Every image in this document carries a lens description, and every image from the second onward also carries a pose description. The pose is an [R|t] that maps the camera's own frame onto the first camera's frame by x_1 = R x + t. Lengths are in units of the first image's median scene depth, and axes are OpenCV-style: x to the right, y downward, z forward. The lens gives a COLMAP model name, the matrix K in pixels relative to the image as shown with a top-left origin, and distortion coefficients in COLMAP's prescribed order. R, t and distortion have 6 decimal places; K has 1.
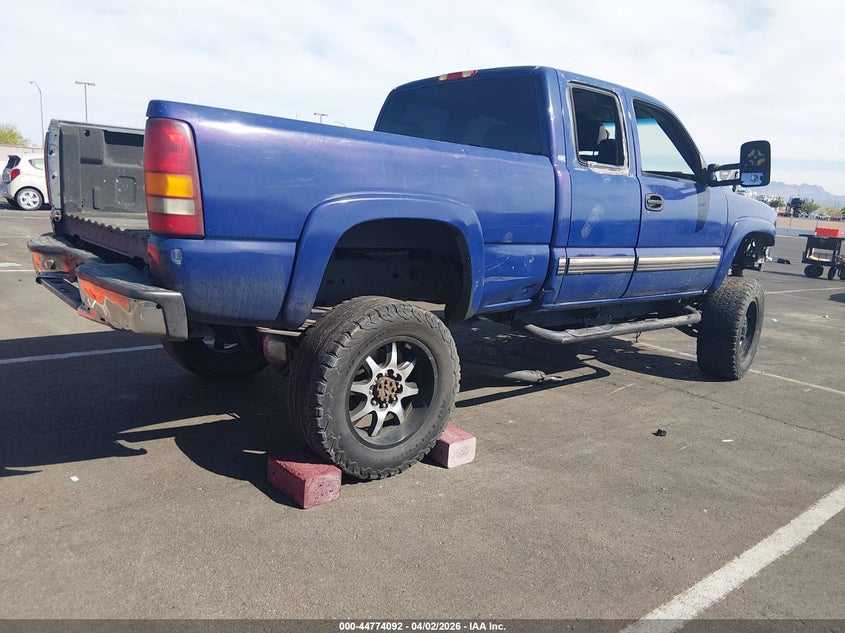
lens RADIAL K [[679.5, 0, 422.5], [0, 679.5, 316.5], [0, 0, 1]] dist [-0.052588, -0.005348]
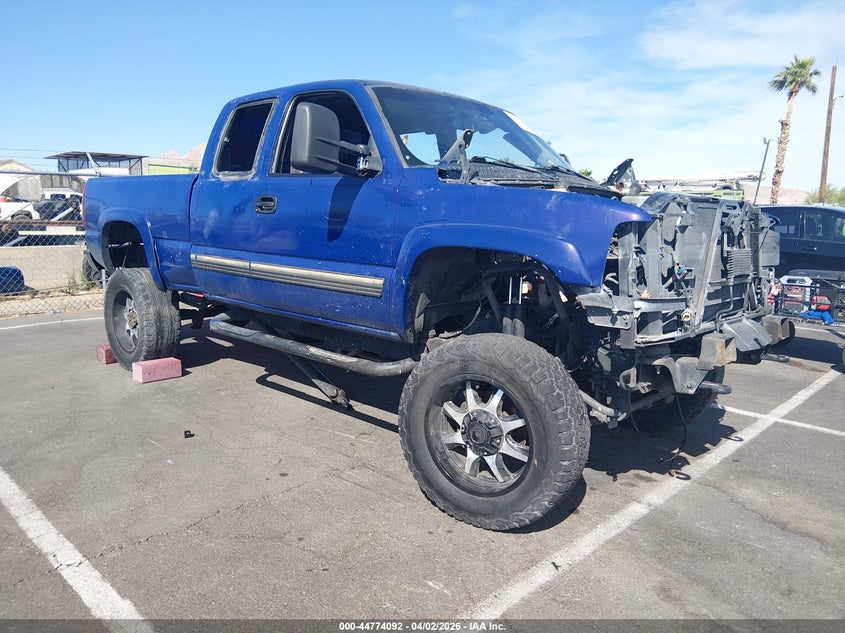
lens RADIAL K [[679.5, 0, 422.5], [0, 679.5, 316.5], [0, 0, 1]] dist [-0.052588, -0.005348]
pose [[0.090195, 0.062851, -0.993939, 1.336490], [-0.231567, 0.971978, 0.040449, -0.110717], [0.968629, 0.226515, 0.102222, 1.190215]]
